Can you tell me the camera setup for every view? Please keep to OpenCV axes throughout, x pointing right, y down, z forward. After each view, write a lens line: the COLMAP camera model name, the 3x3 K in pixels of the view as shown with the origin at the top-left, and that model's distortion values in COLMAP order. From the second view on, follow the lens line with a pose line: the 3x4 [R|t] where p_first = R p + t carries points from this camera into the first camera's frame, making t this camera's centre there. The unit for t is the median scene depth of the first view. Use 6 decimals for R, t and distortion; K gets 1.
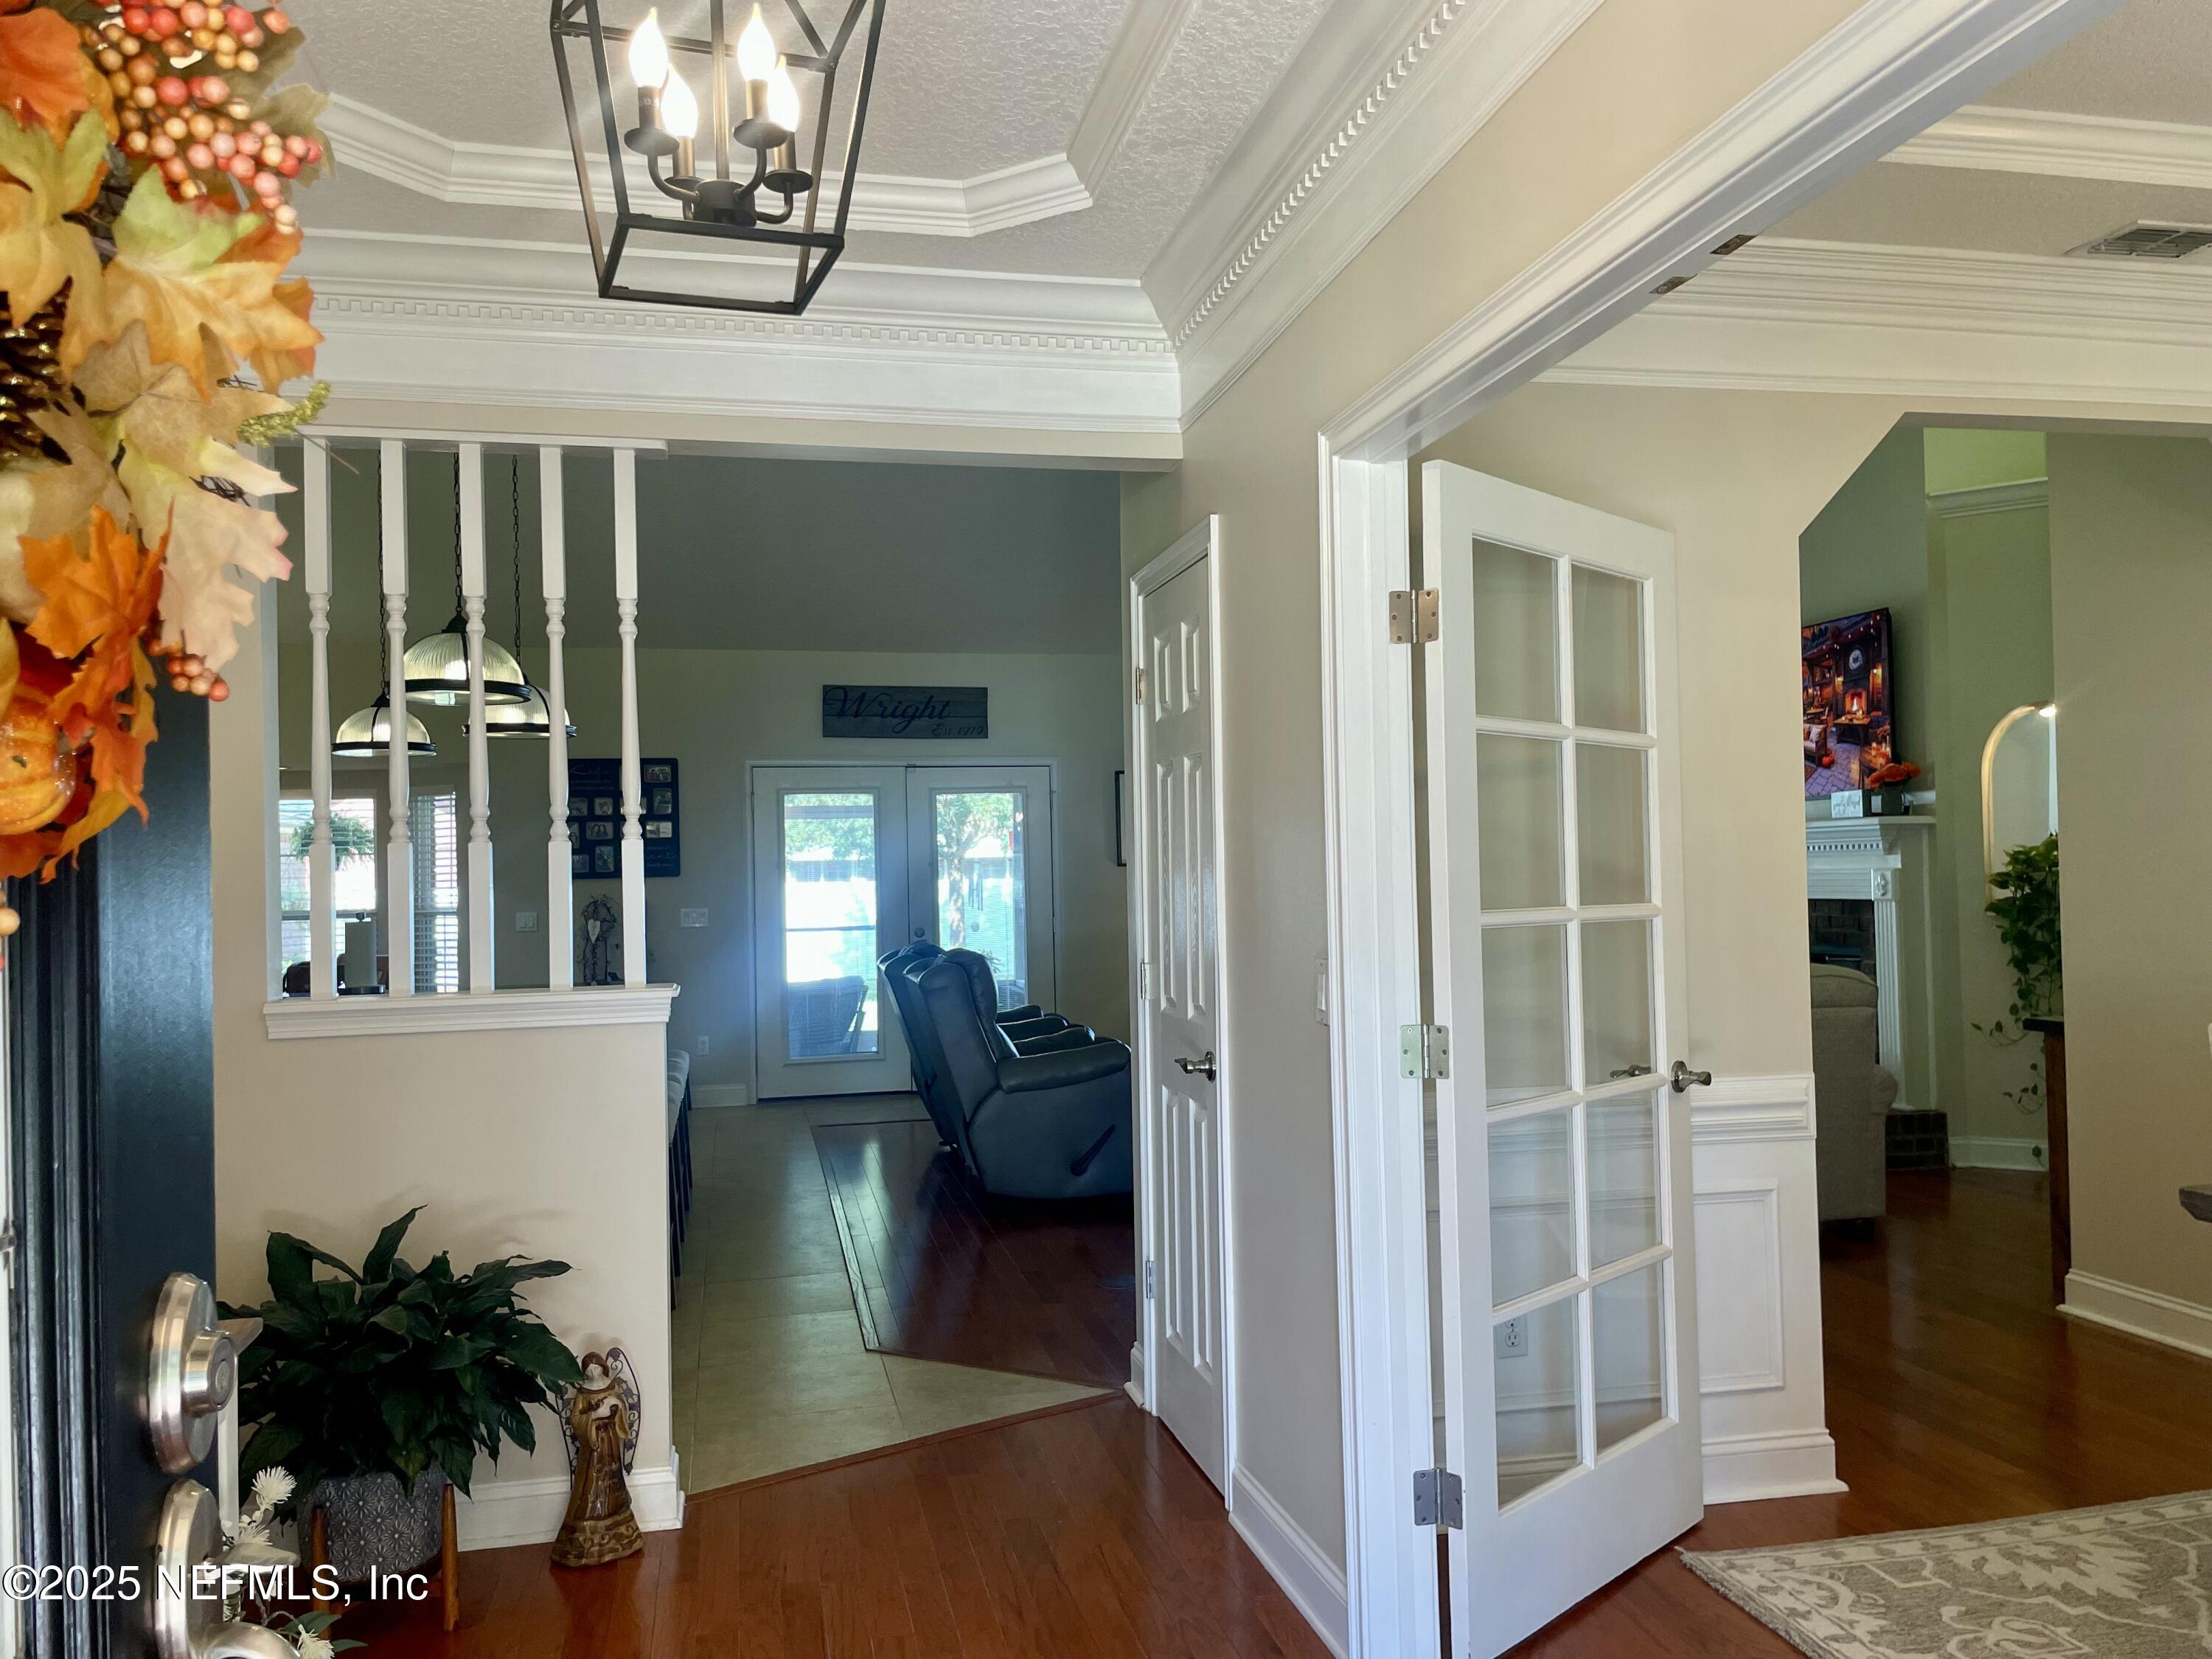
lens RADIAL K [[1669.1, 0, 1106.0], [0, 1669.1, 829.5], [0, 0, 1]] dist [0.054630, -0.096228]
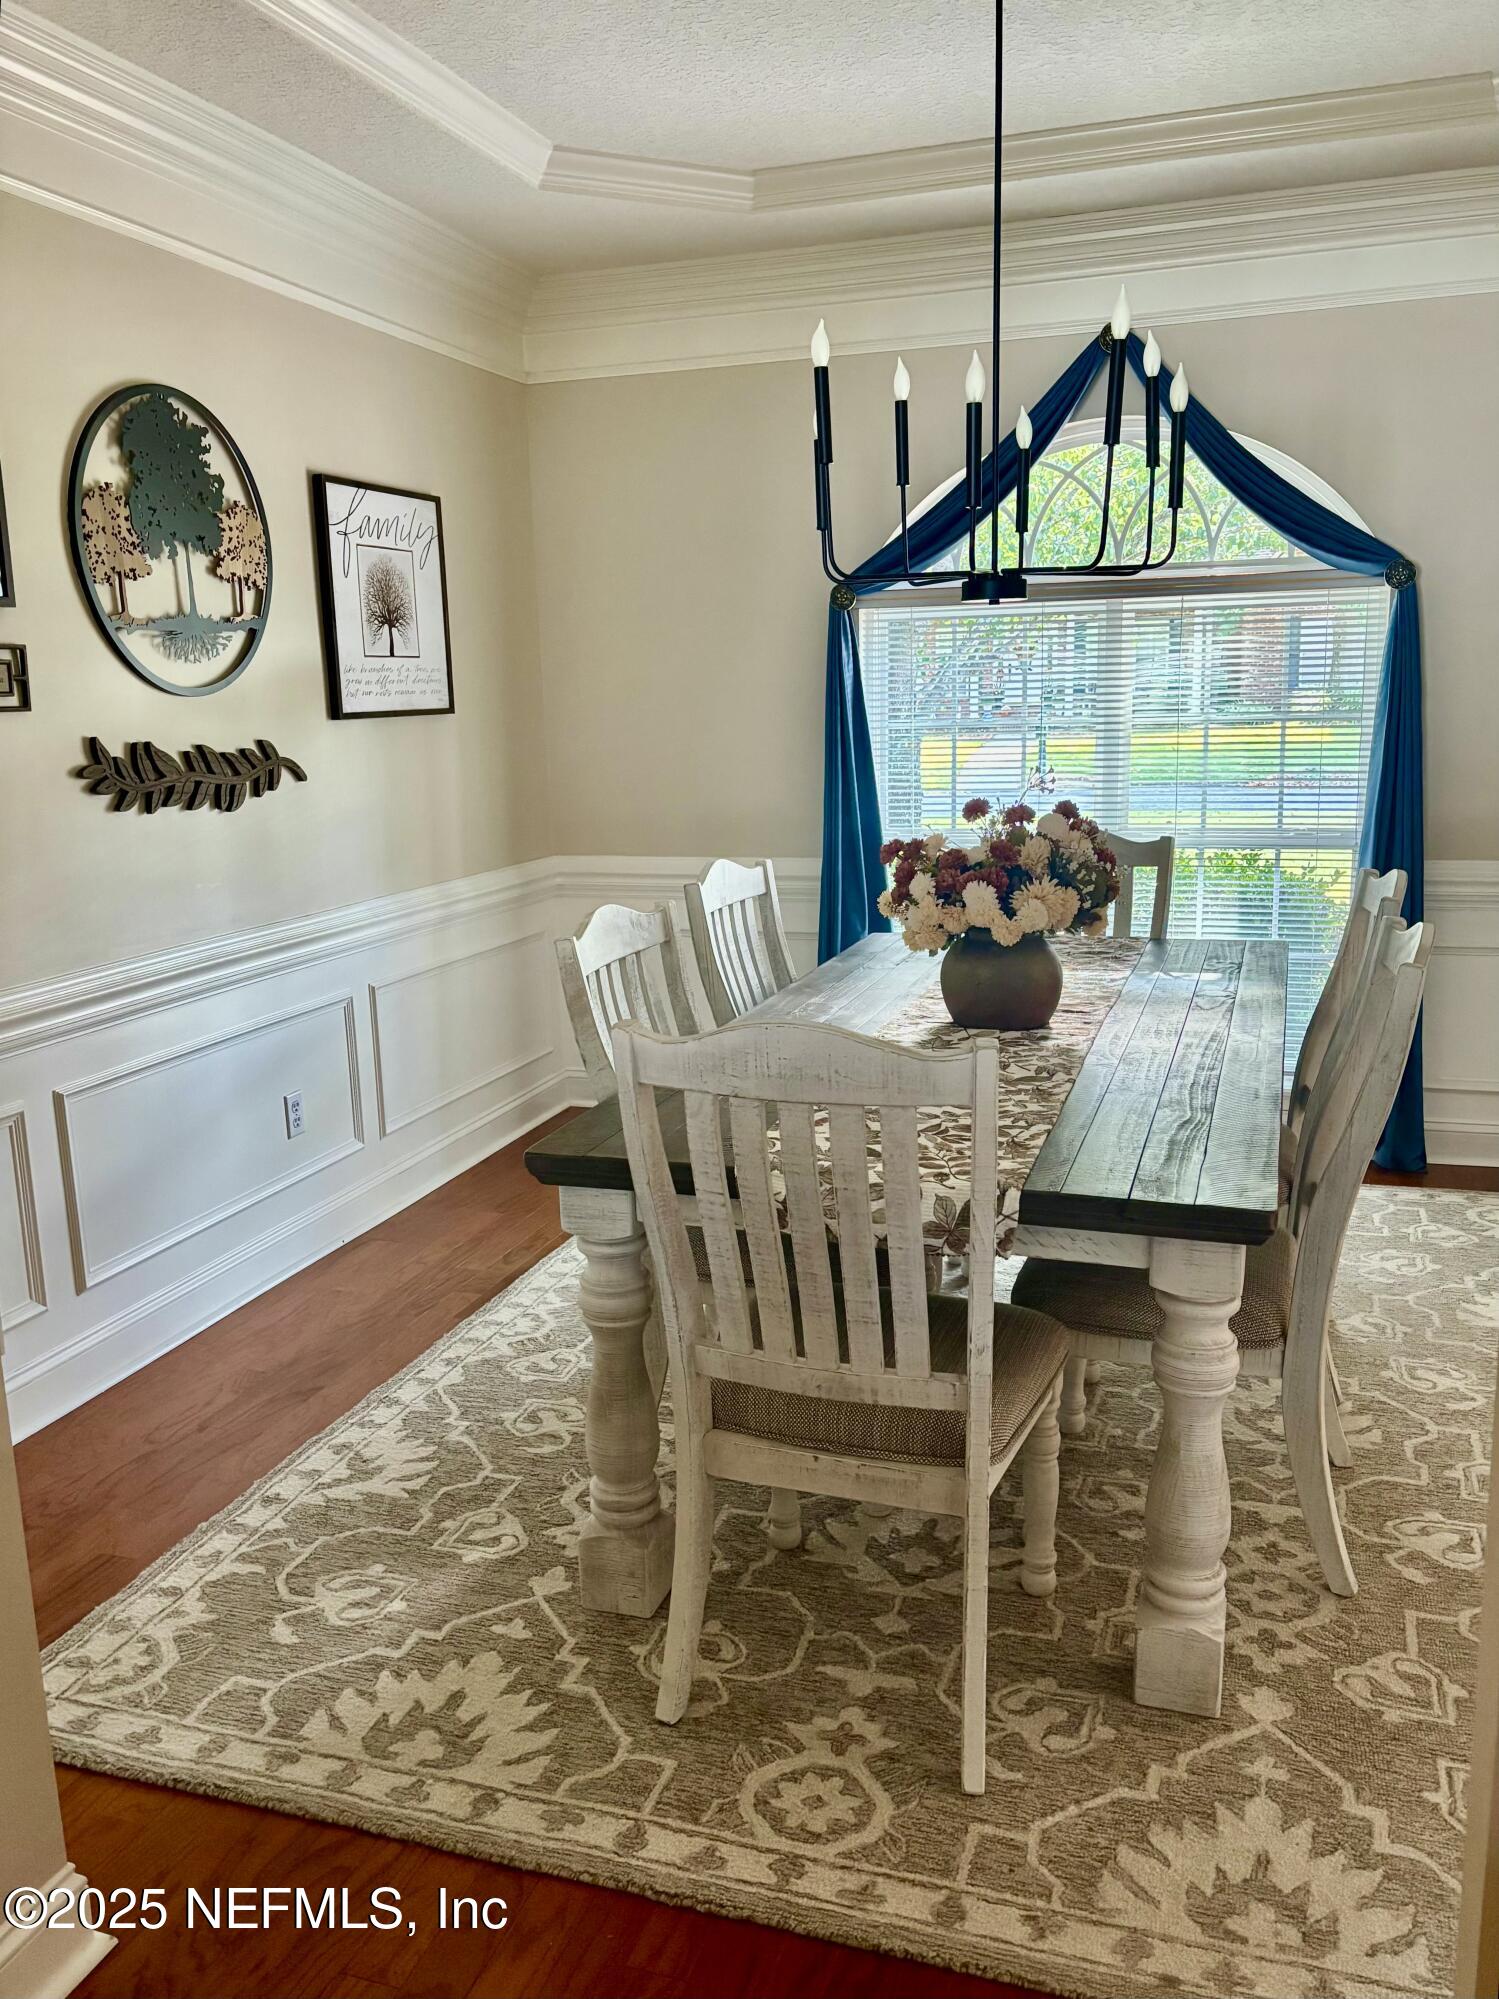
lens RADIAL K [[1576.8, 0, 749.5], [0, 1576.8, 999.5], [0, 0, 1]] dist [-0.001700, -0.015029]
pose [[-0.853461, -0.064192, 0.517188, 0.186859], [0.027889, 0.985338, 0.168320, -0.000394], [-0.520410, 0.158079, -0.839157, 0.641794]]
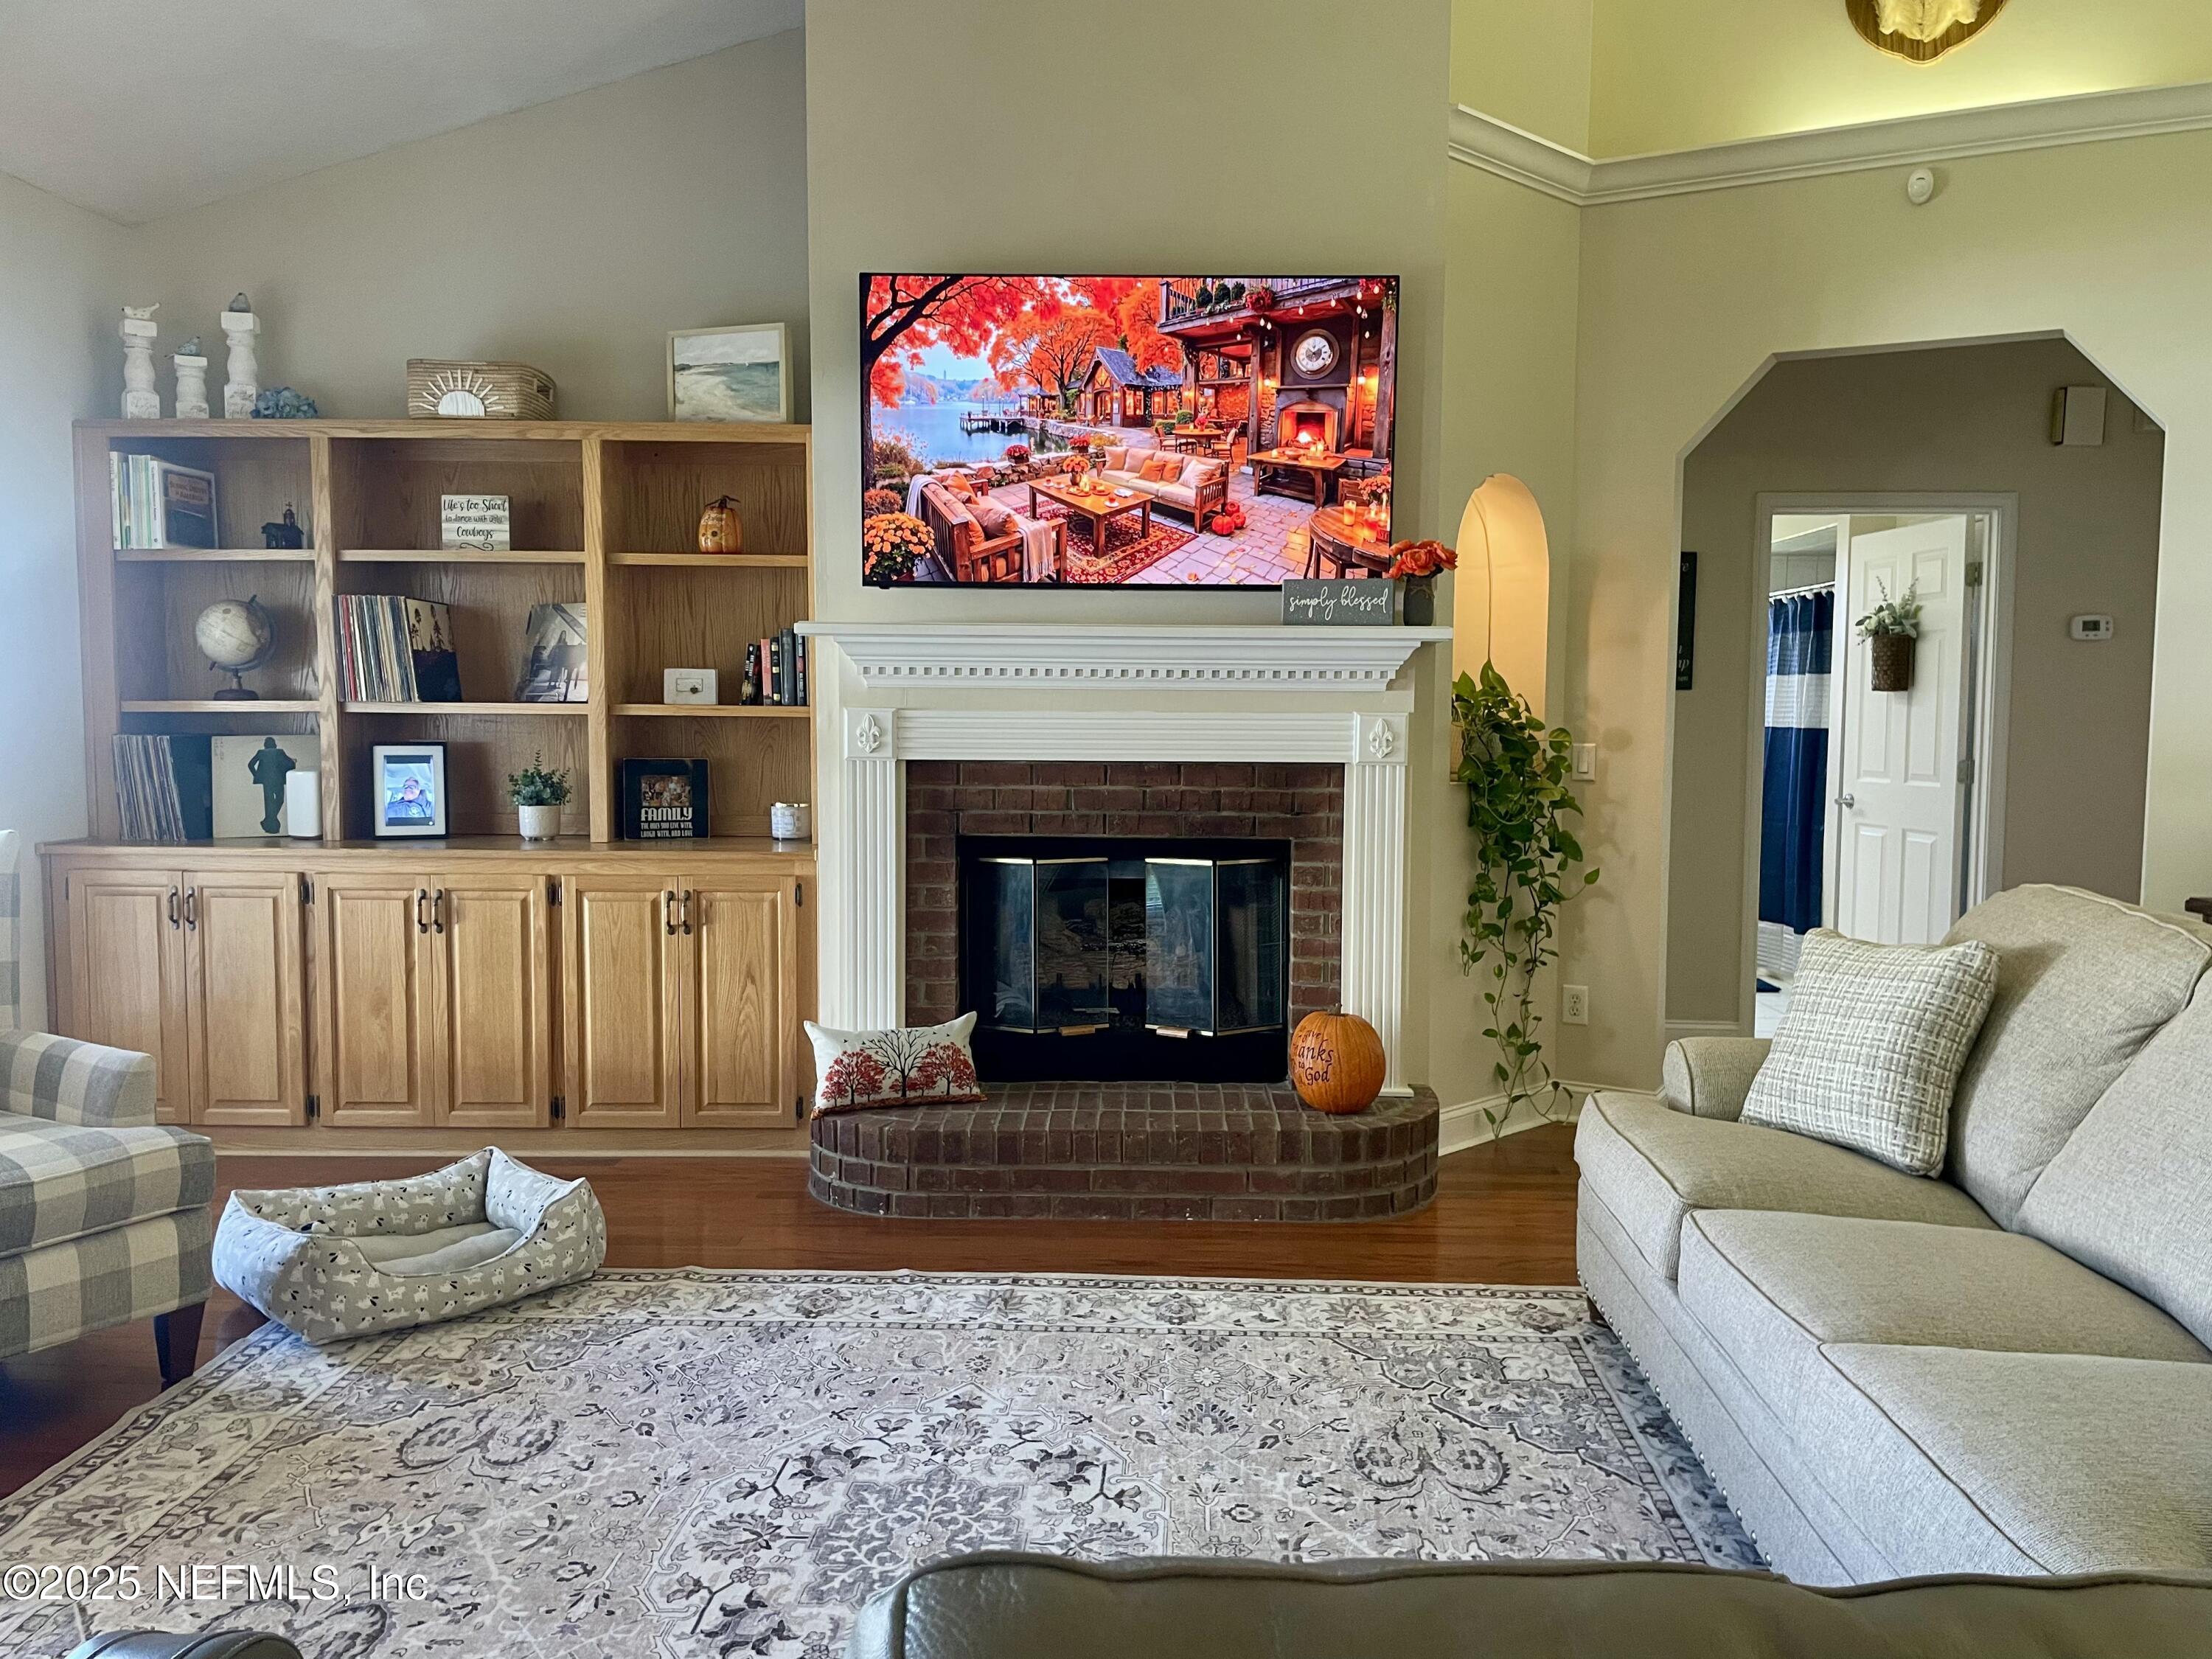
lens RADIAL K [[1666.0, 0, 1121.0], [0, 1666.0, 836.3], [0, 0, 1]] dist [0.082795, -0.125124]
pose [[0.228191, -0.053513, 0.972145, -0.151358], [-0.040049, 0.997127, 0.064289, 0.032539], [-0.972792, -0.053604, 0.225392, 0.940658]]
